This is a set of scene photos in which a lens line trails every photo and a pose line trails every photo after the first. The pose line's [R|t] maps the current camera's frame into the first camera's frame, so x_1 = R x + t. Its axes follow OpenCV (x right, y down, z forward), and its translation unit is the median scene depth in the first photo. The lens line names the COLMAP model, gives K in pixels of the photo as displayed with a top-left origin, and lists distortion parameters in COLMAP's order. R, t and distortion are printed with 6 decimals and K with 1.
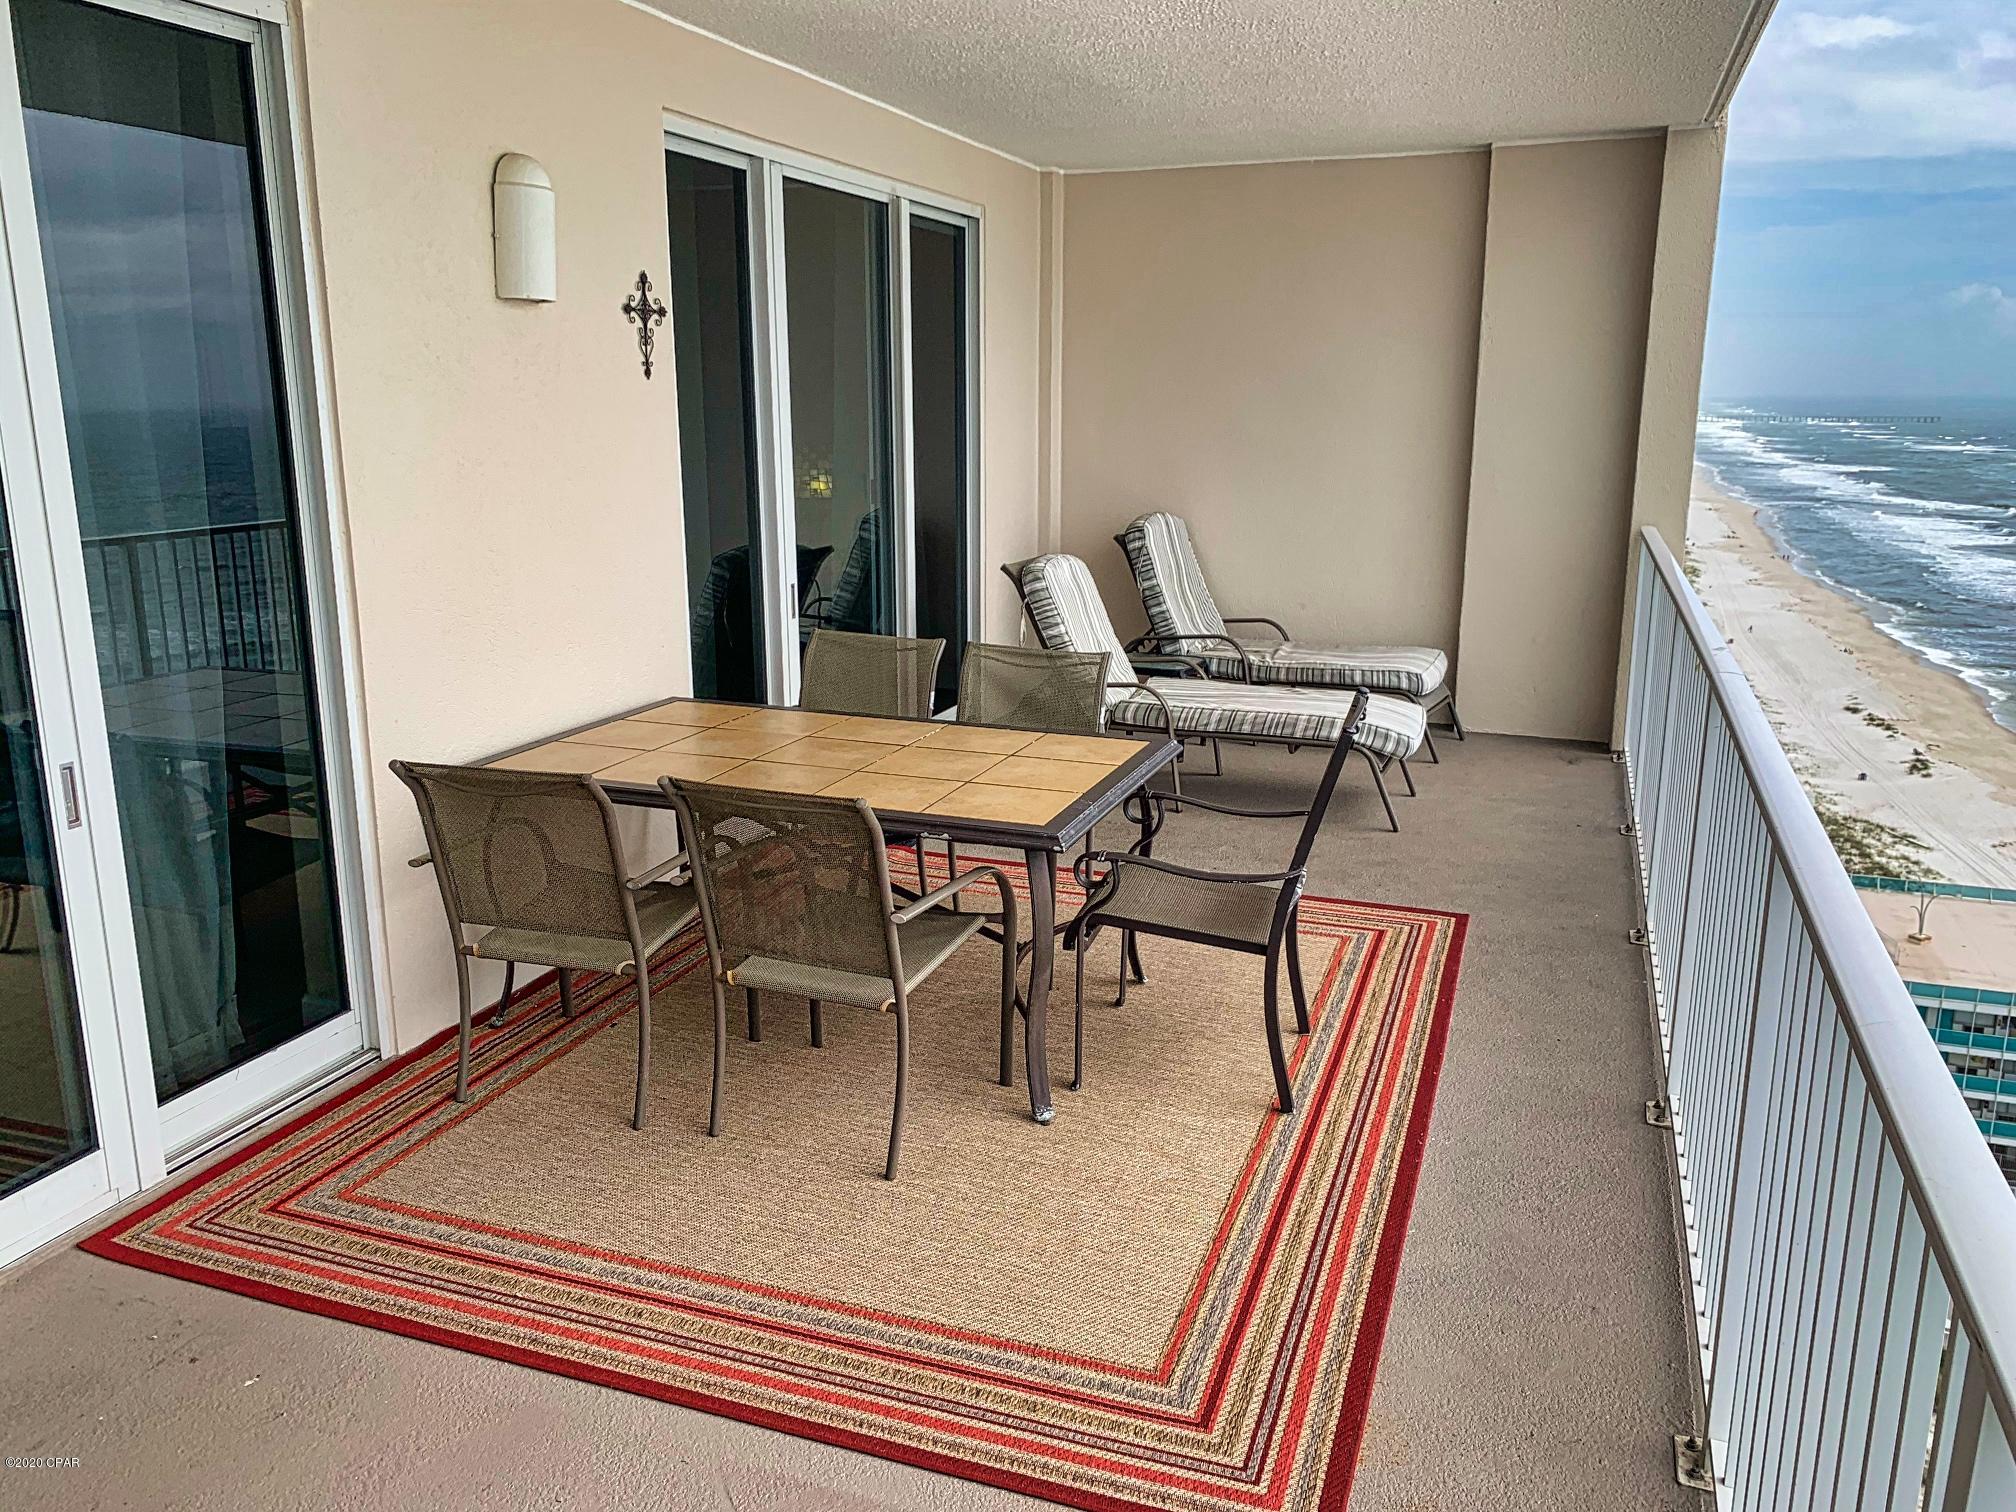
lens RADIAL K [[1543.5, 0, 1010.7], [0, 1543.5, 745.0], [0, 0, 1]] dist [0.071075, -0.089395]
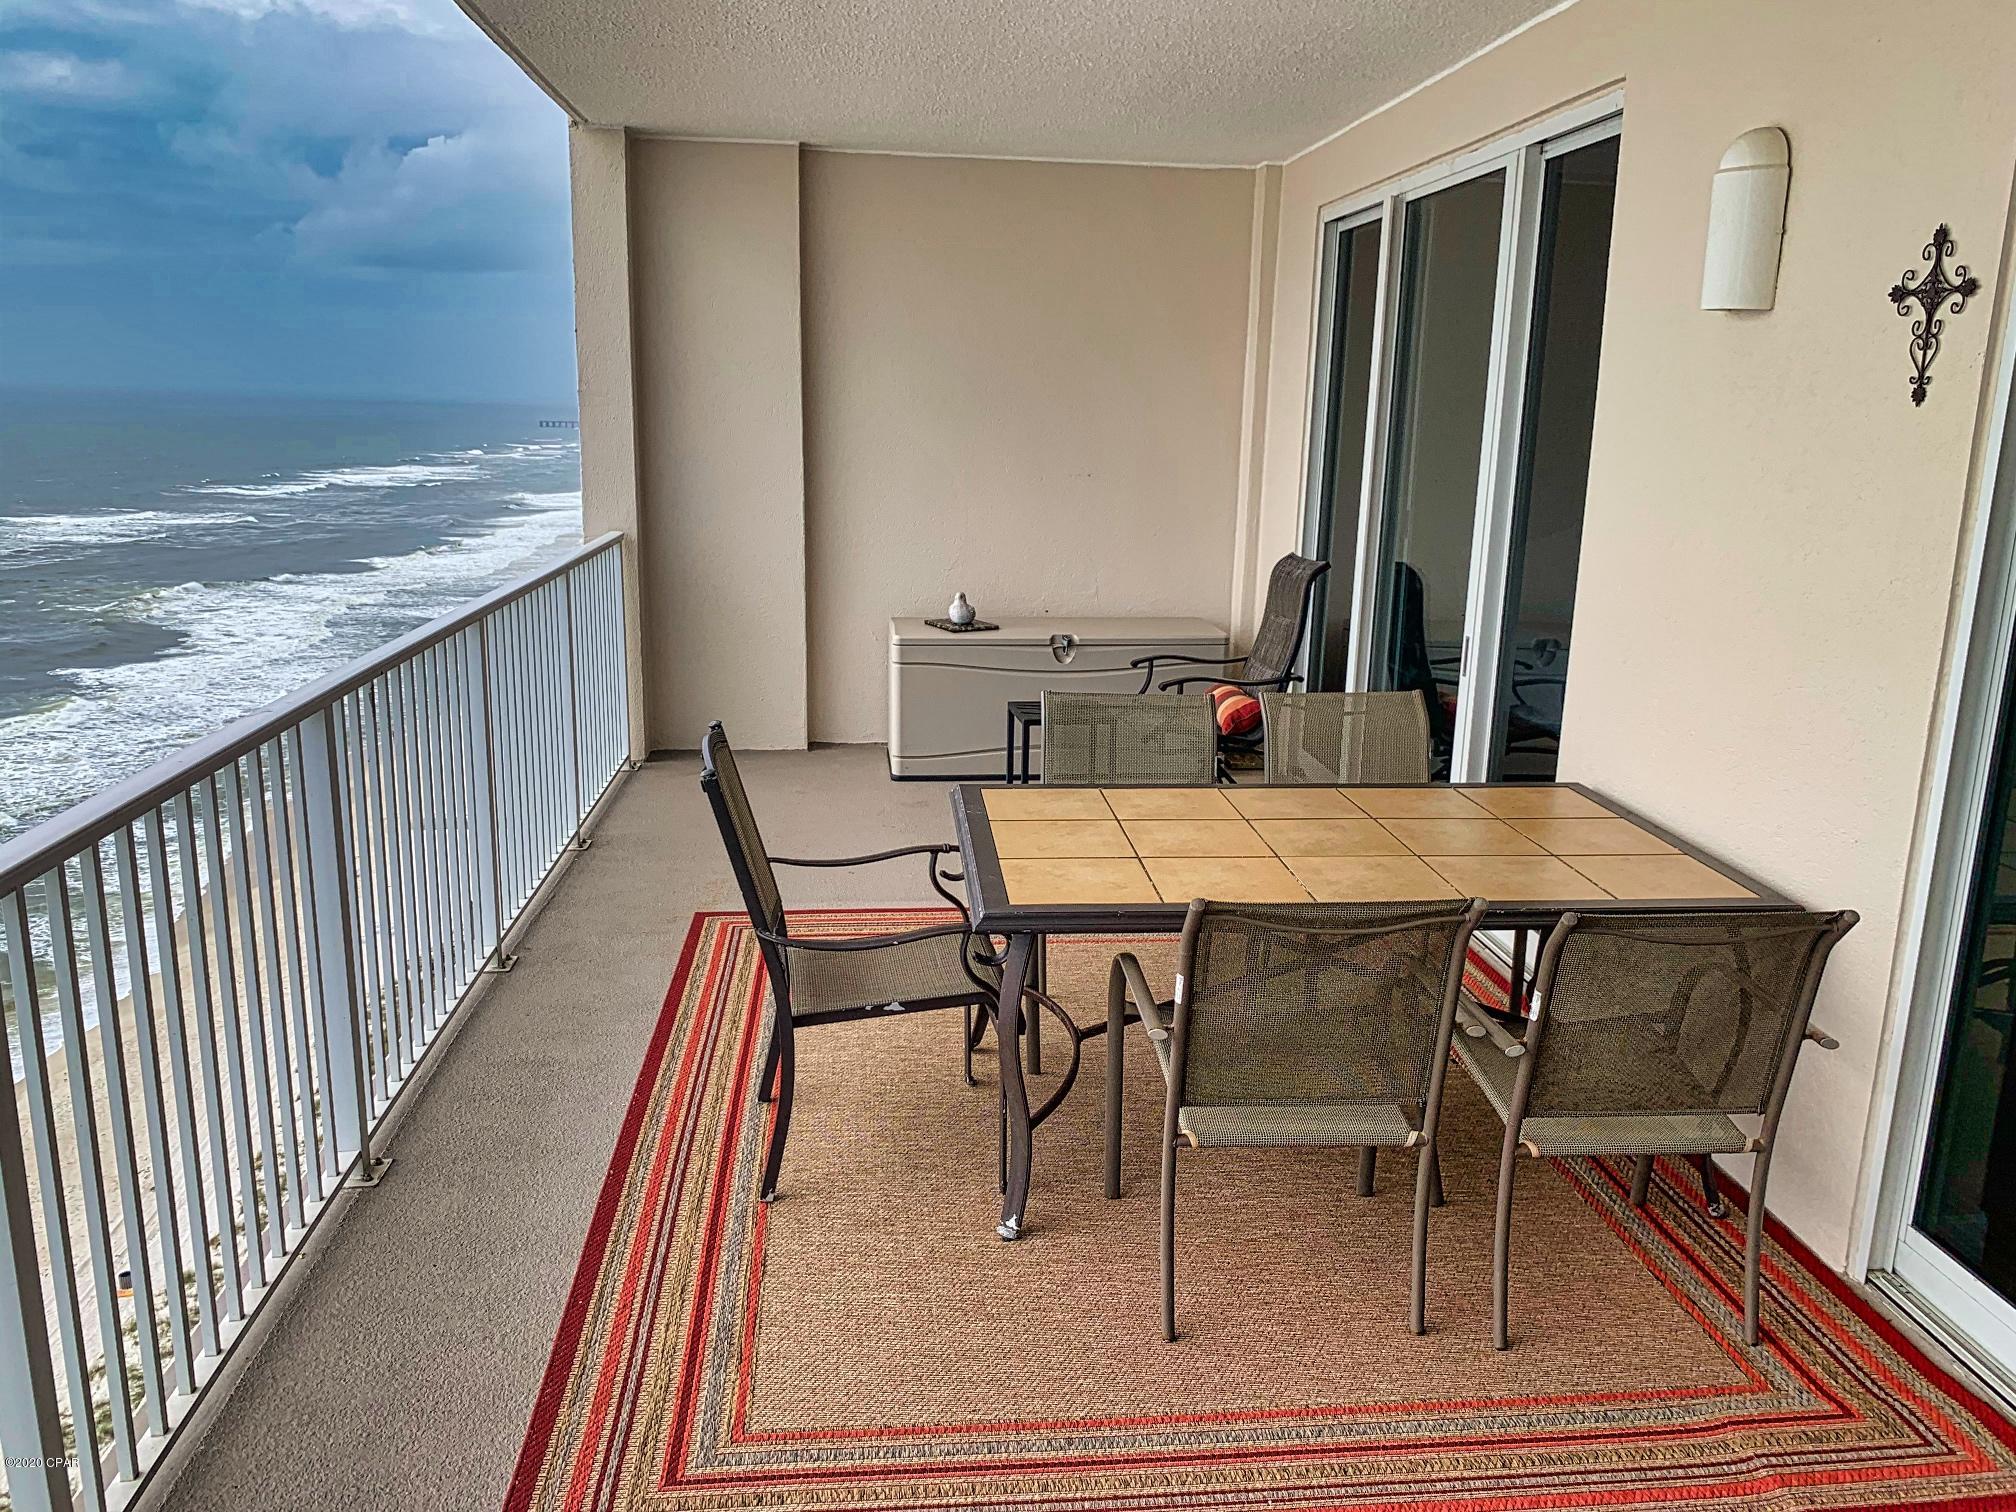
lens RADIAL K [[1543.5, 0, 1014.6], [0, 1543.5, 763.2], [0, 0, 1]] dist [0.071075, -0.089395]
pose [[-0.903265, 0.077408, -0.422042, 0.354477], [-0.120022, 0.898749, 0.421716, -0.331550], [0.411955, 0.431576, -0.802518, 1.432395]]
